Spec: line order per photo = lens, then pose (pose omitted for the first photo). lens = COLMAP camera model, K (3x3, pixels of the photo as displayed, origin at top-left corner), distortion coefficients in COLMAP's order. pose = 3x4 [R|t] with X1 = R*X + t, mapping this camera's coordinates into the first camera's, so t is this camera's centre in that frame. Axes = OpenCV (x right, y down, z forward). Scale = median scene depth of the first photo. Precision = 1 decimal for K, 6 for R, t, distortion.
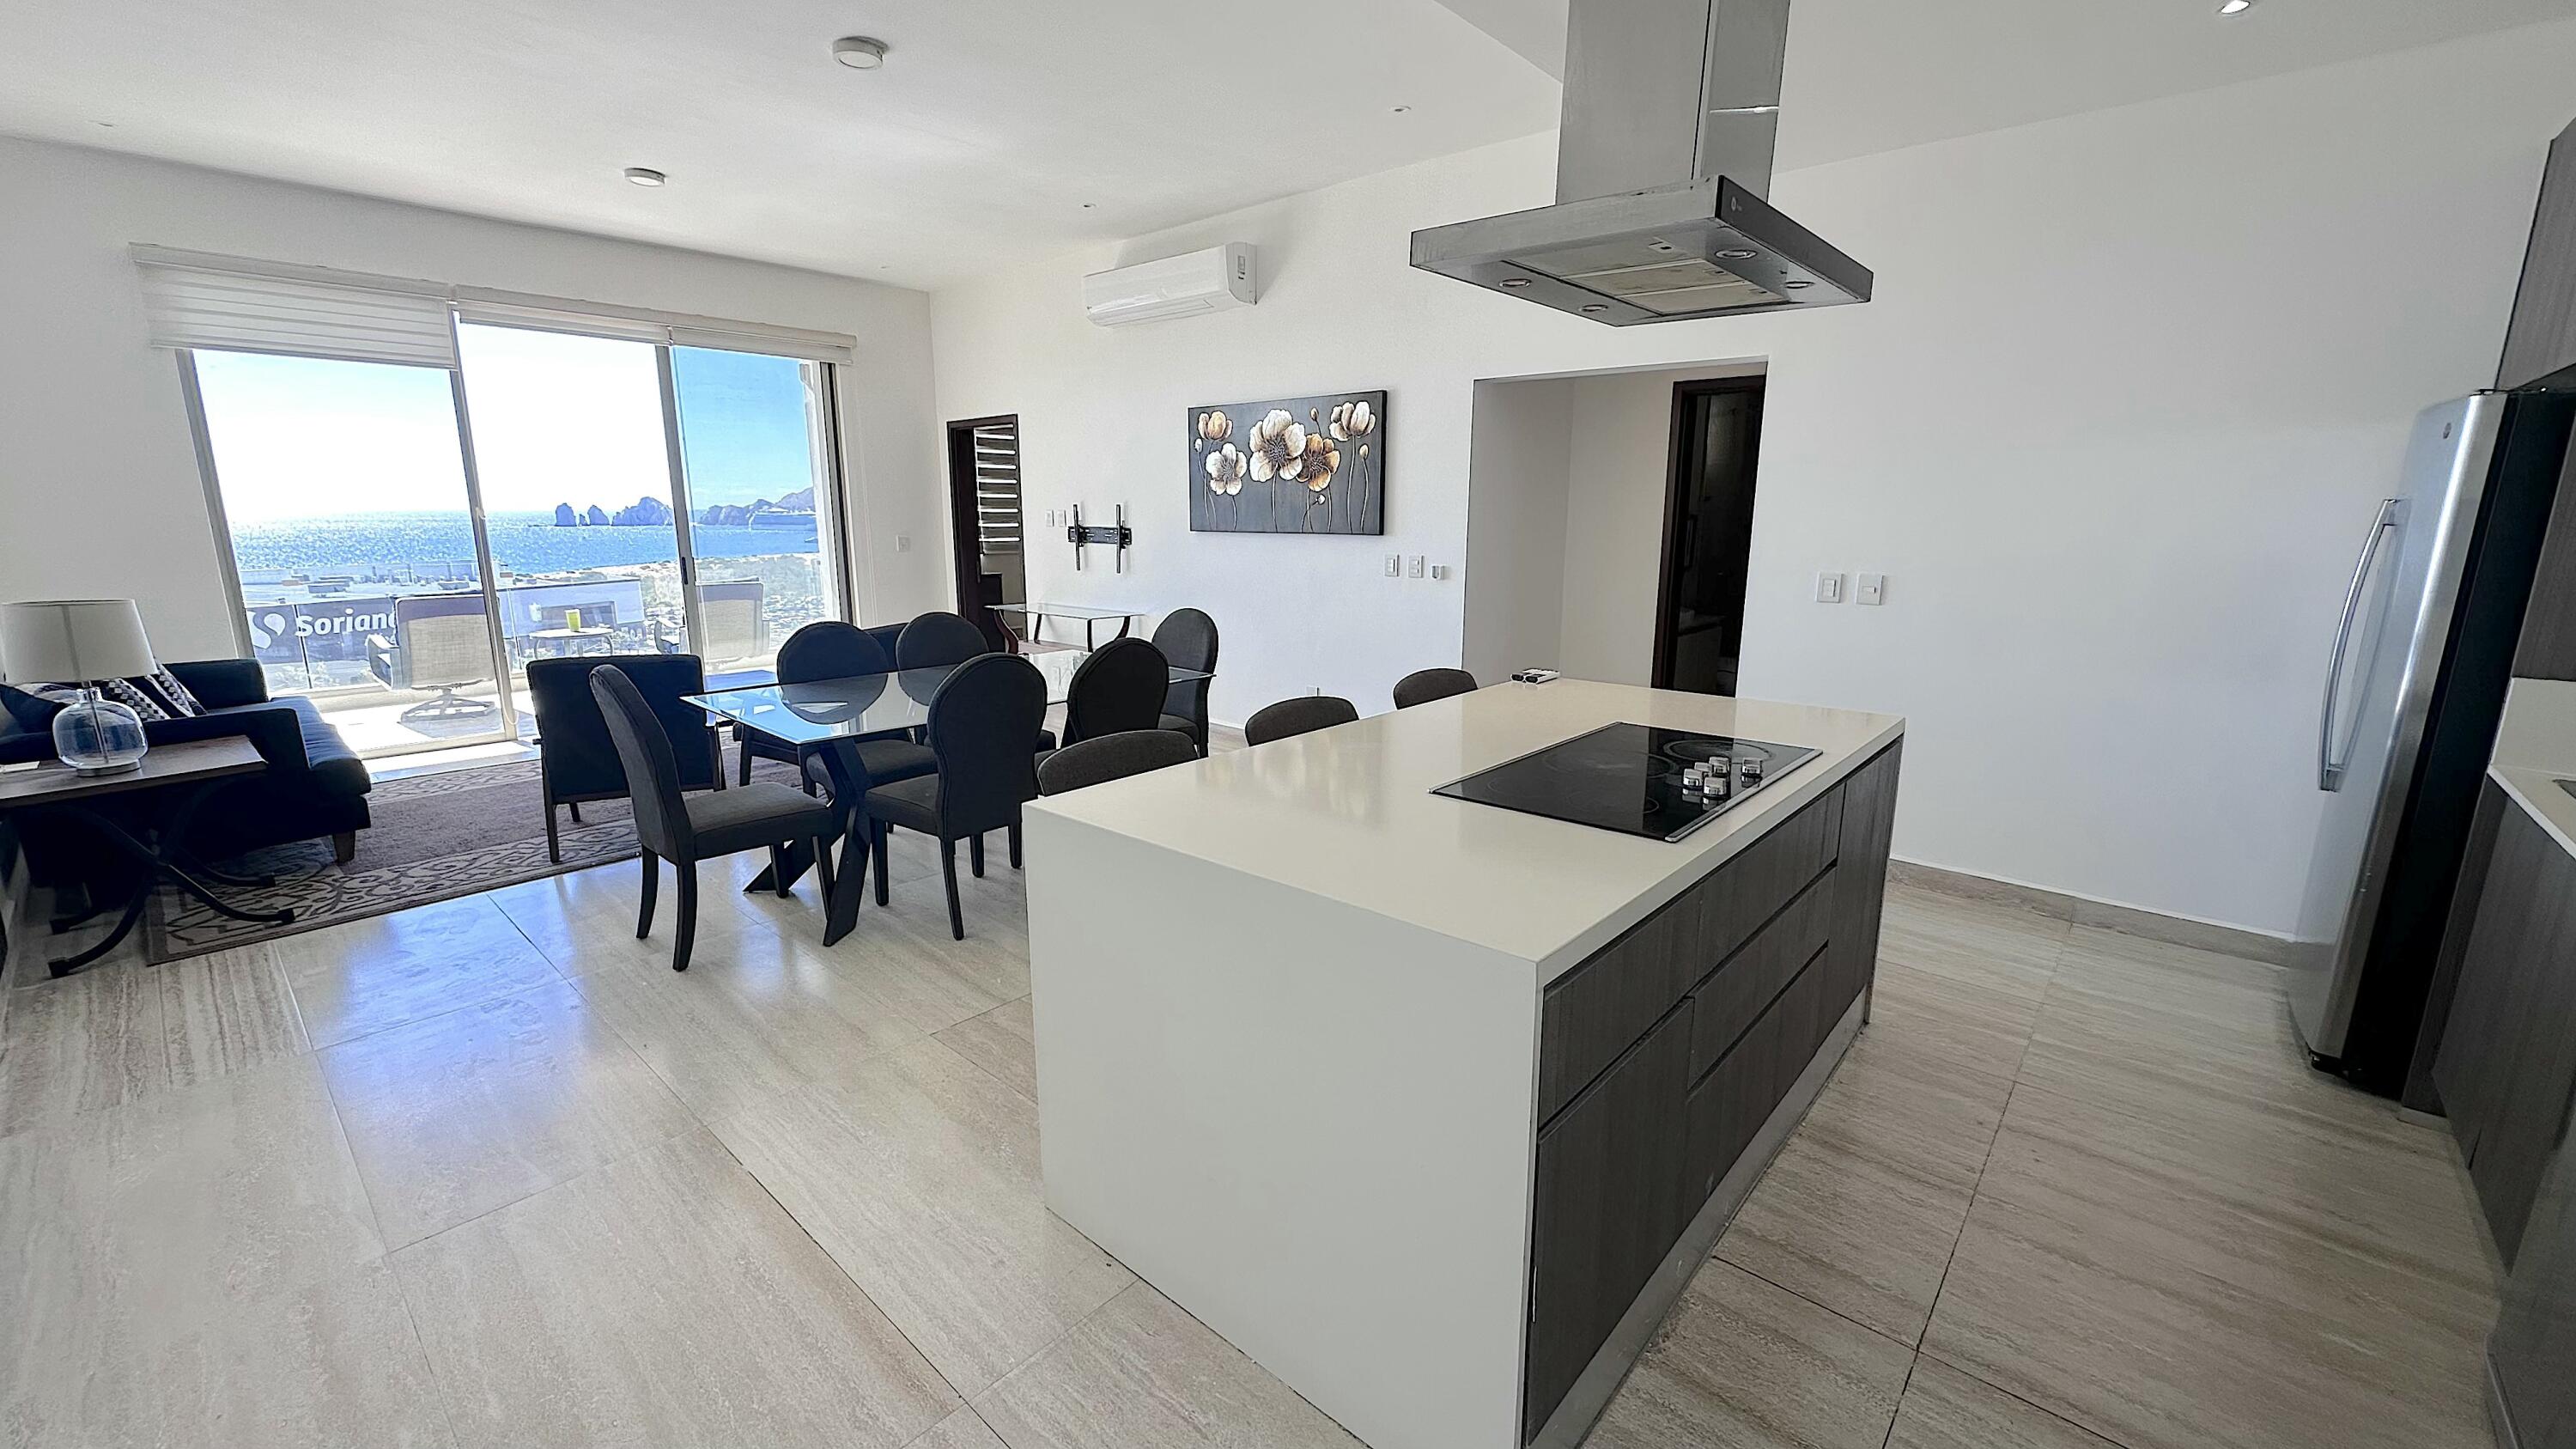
lens RADIAL K [[1024.2, 0, 1299.4], [0, 1024.2, 728.6], [0, 0, 1]] dist [-0.007707, 0.001735]
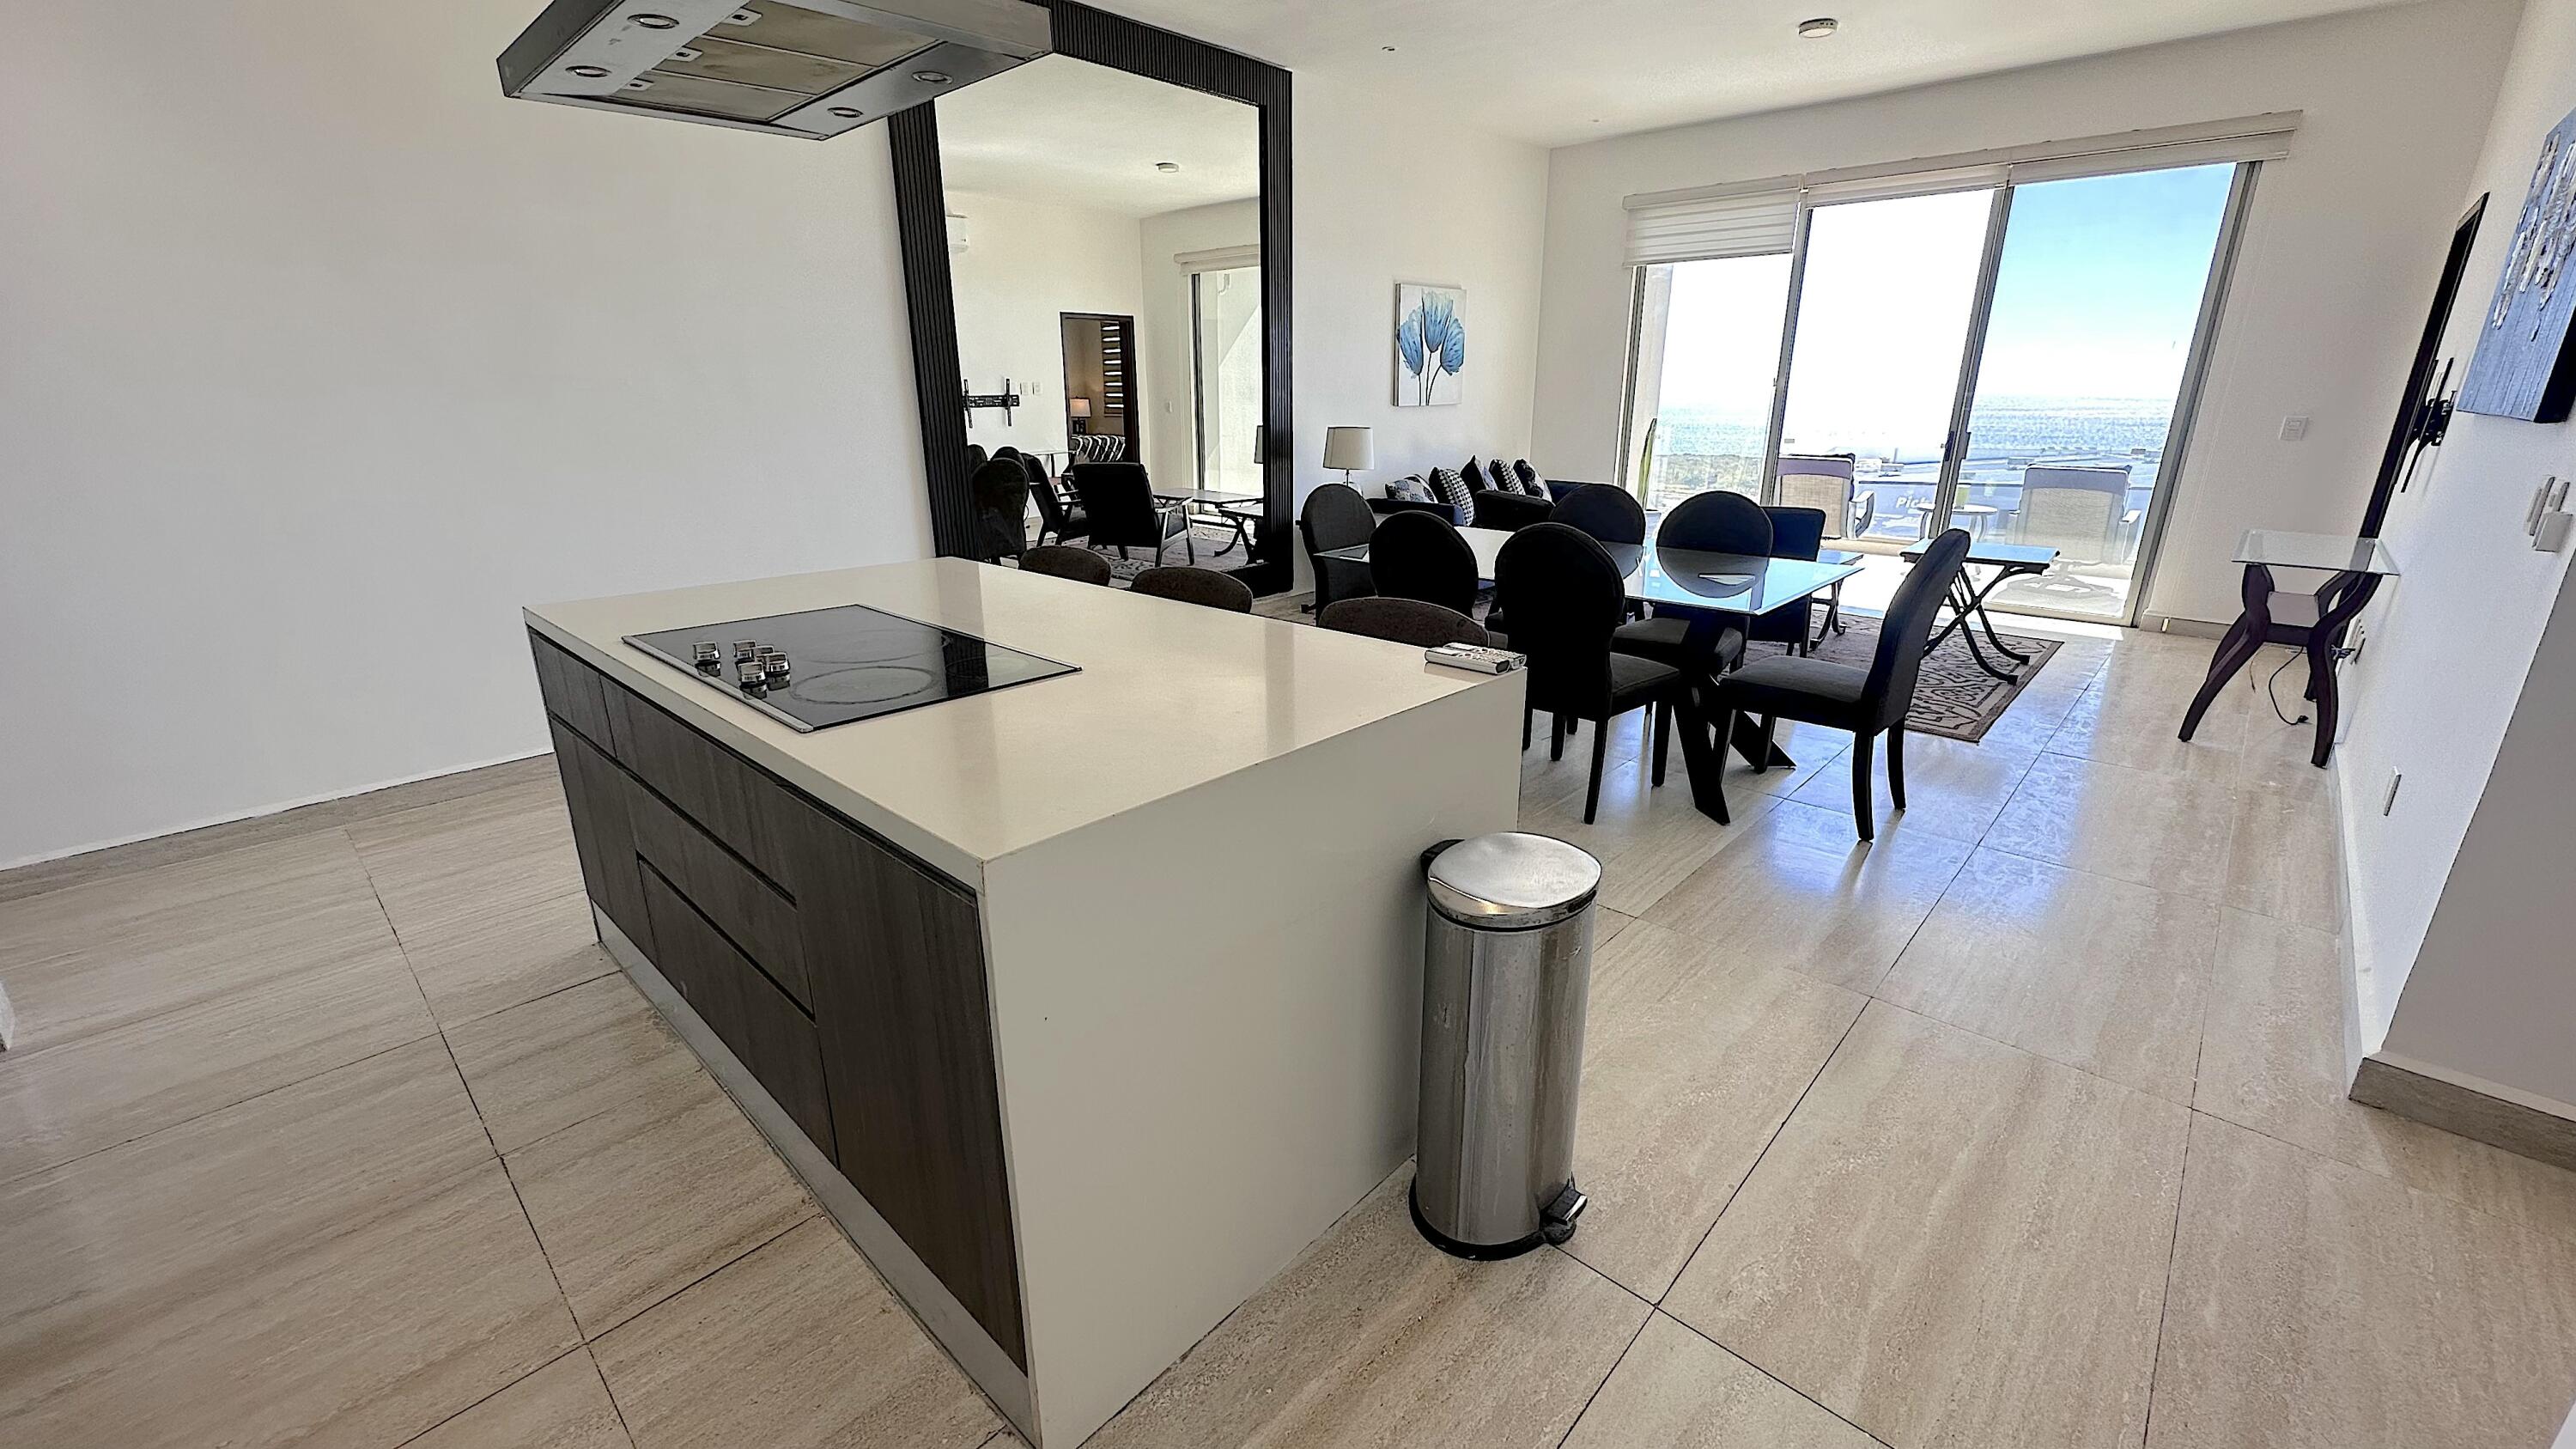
lens RADIAL K [[1024.2, 0, 1277.2], [0, 1024.2, 730.6], [0, 0, 1]] dist [-0.007707, 0.001735]
pose [[-0.035033, 0.312235, -0.949359, 0.433203], [-0.208605, 0.926733, 0.312491, -0.091054], [0.977372, 0.208988, 0.032668, 0.498291]]
